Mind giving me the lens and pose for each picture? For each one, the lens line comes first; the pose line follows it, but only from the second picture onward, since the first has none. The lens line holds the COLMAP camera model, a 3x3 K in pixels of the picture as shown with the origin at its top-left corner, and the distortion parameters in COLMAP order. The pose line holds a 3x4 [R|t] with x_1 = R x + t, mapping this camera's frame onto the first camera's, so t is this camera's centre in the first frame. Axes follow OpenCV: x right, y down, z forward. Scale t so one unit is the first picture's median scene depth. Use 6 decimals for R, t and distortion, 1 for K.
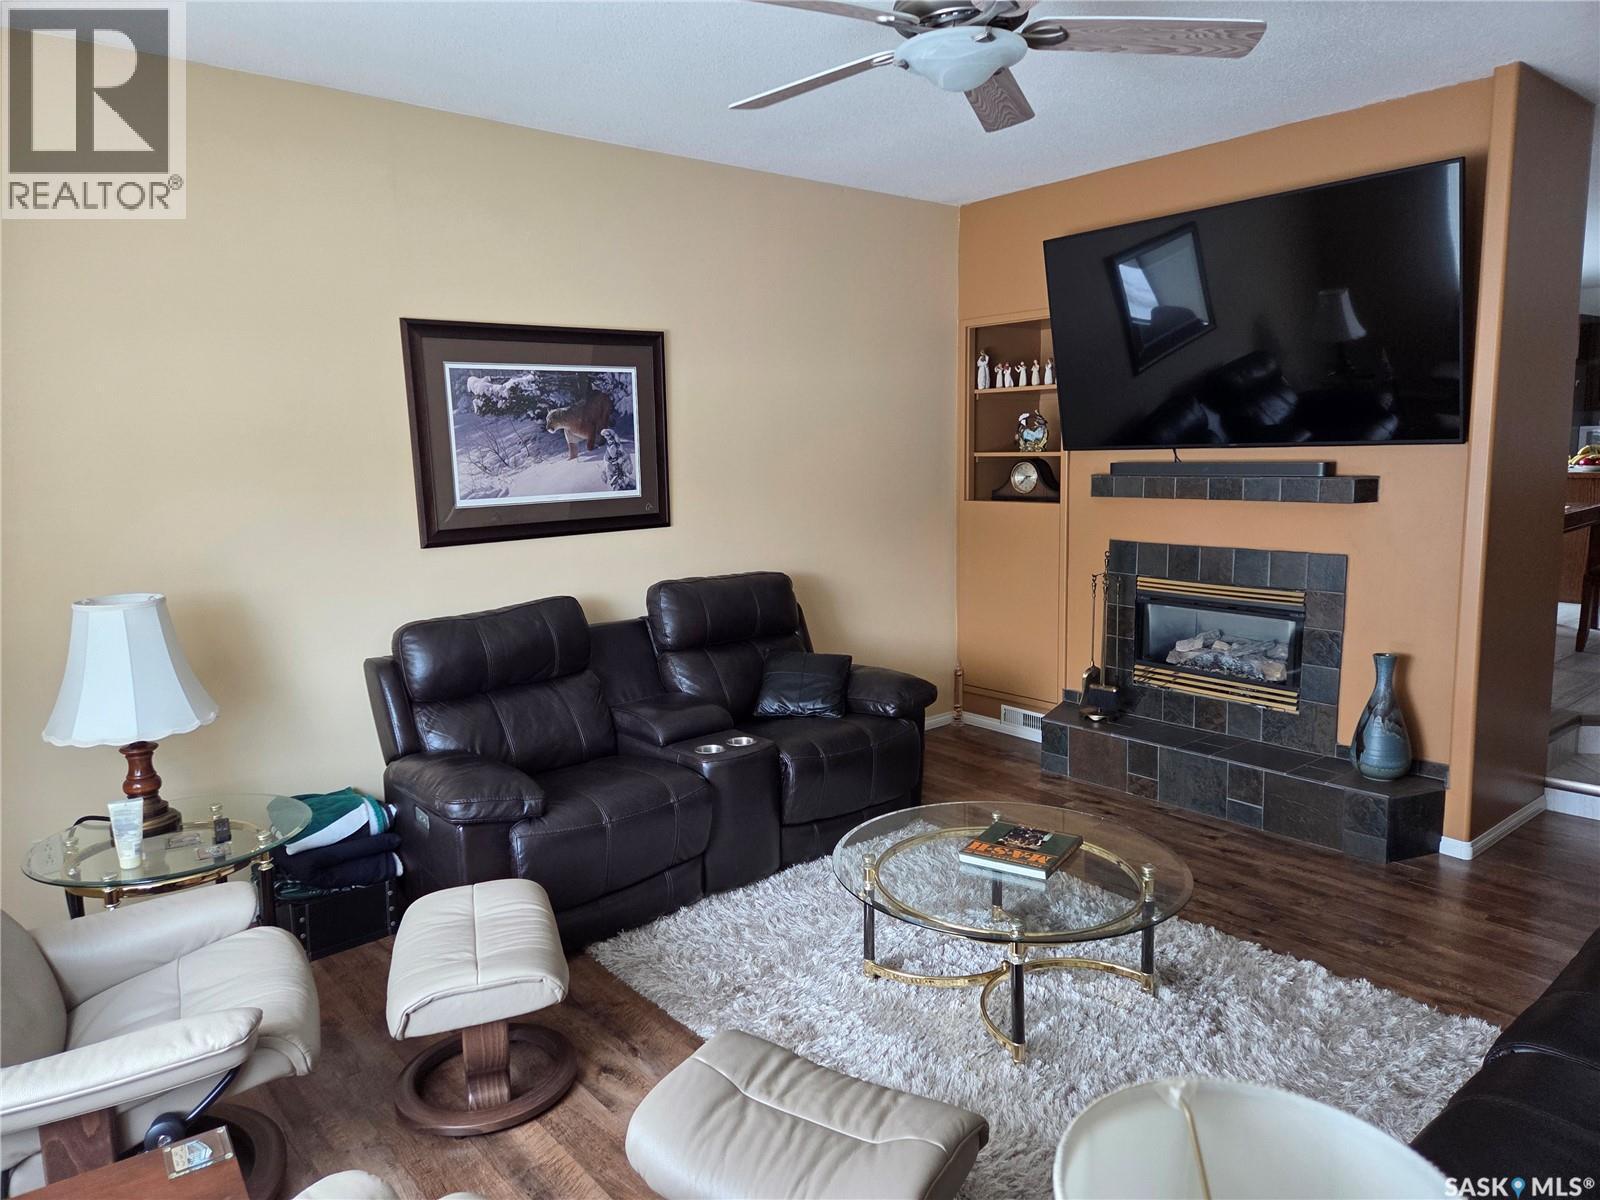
lens RADIAL K [[1055.1, 0, 795.3], [0, 1055.1, 591.2], [0, 0, 1]] dist [0.060147, -0.048359]
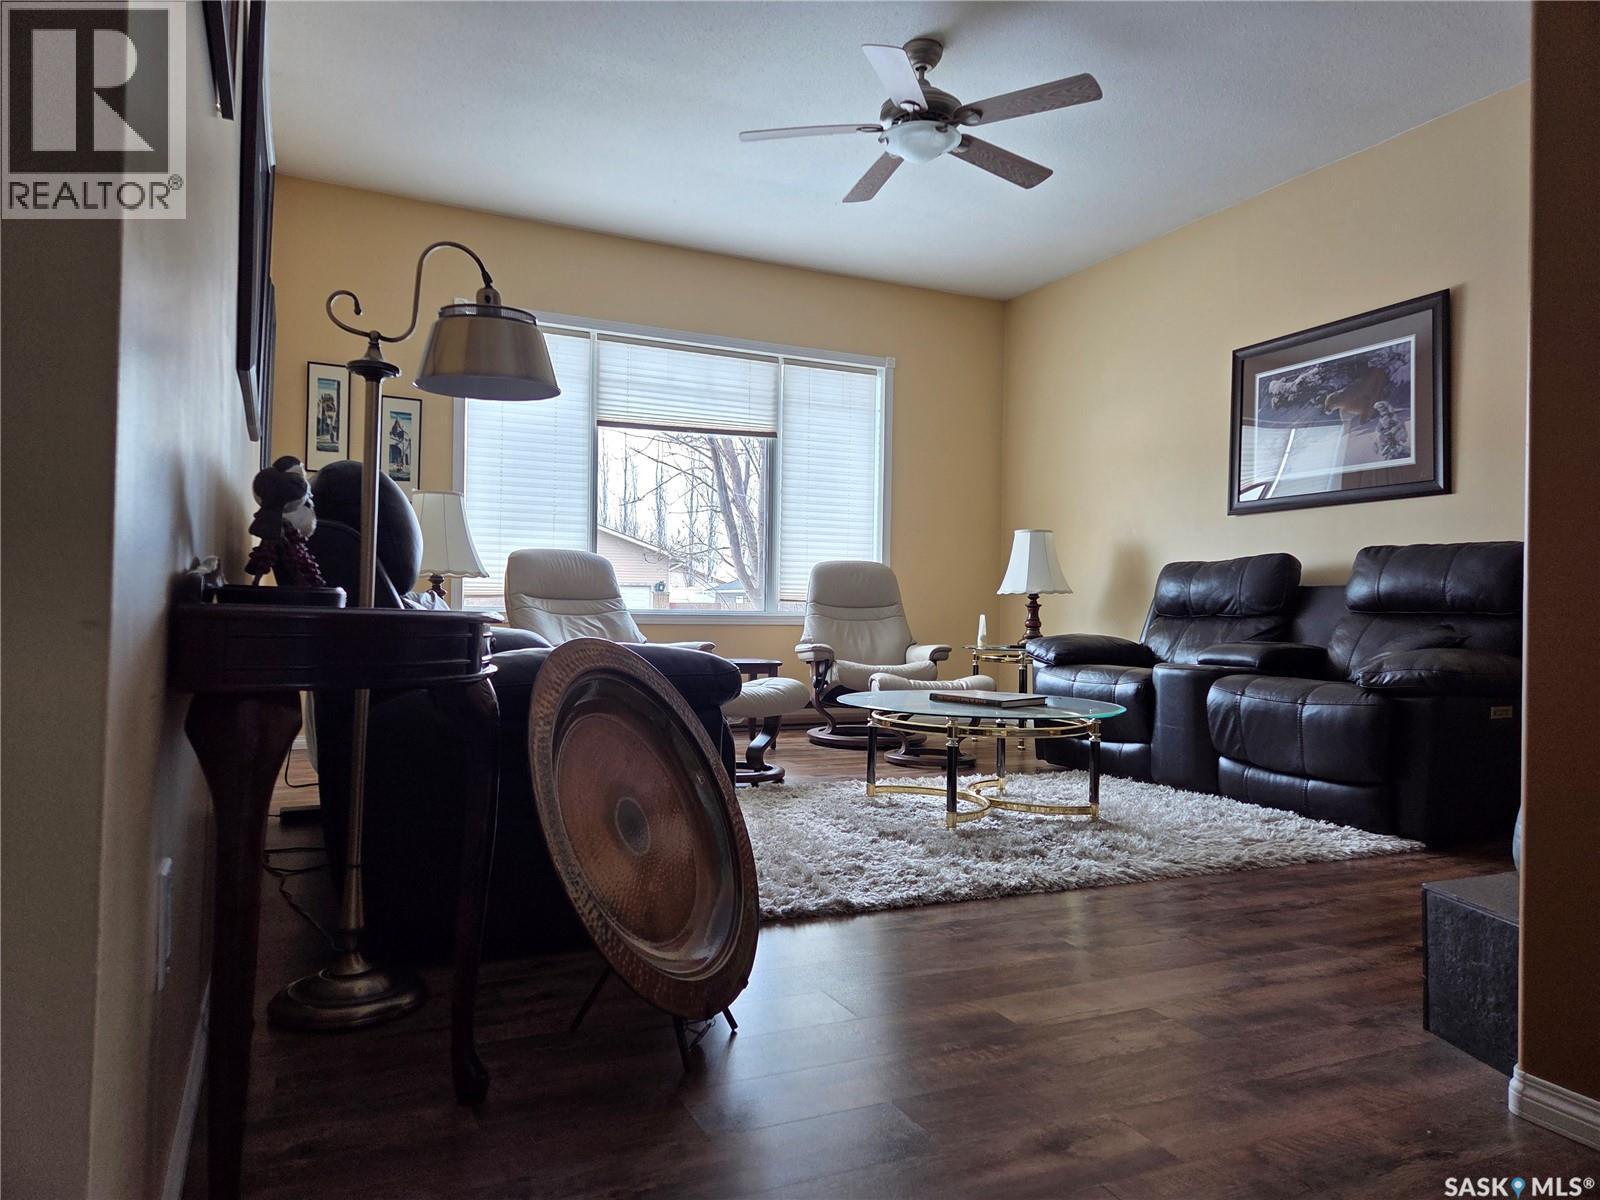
lens RADIAL K [[1055.1, 0, 796.7], [0, 1055.1, 598.1], [0, 0, 1]] dist [0.060147, -0.048359]
pose [[-0.265670, -0.000859, -0.964064, 0.997726], [-0.159589, 0.986242, 0.043100, 0.084393], [0.950763, 0.165304, -0.262152, 0.769023]]
